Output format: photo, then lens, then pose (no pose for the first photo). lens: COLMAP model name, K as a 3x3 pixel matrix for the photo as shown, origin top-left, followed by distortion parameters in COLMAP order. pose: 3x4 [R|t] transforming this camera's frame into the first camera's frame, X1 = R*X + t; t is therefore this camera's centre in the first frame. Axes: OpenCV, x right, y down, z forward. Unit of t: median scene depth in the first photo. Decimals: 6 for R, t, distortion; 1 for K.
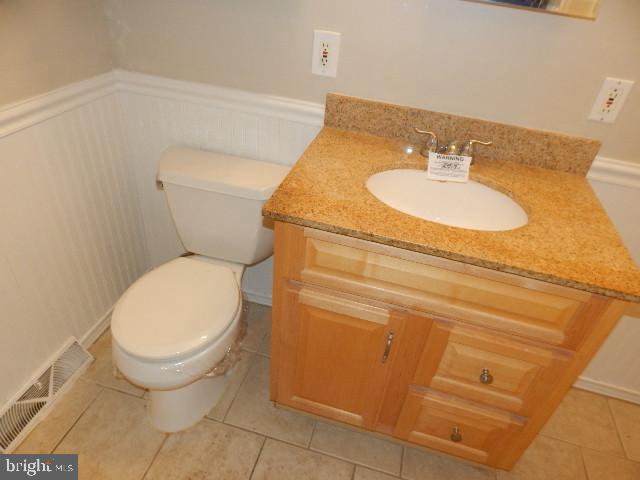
lens RADIAL K [[421.5, 0, 320.6], [0, 421.5, 242.3], [0, 0, 1]] dist [-0.004366, 0.000135]
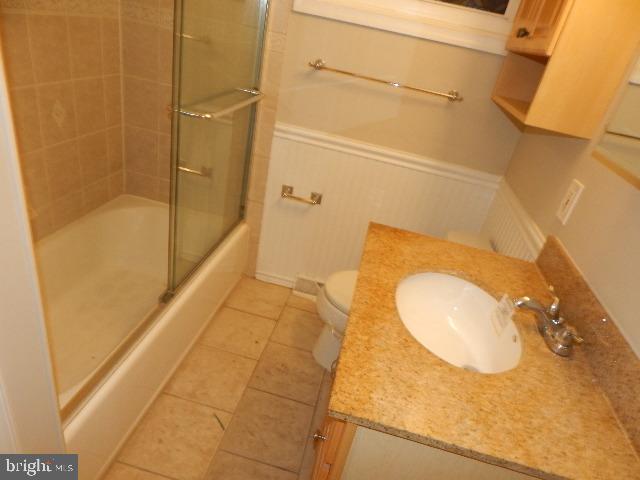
lens RADIAL K [[421.5, 0, 318.4], [0, 421.5, 237.7], [0, 0, 1]] dist [-0.004366, 0.000135]
pose [[0.059650, 0.369648, -0.927255, 1.119578], [-0.711199, 0.667558, 0.220369, -0.212002], [0.700456, 0.646317, 0.302713, 0.380175]]
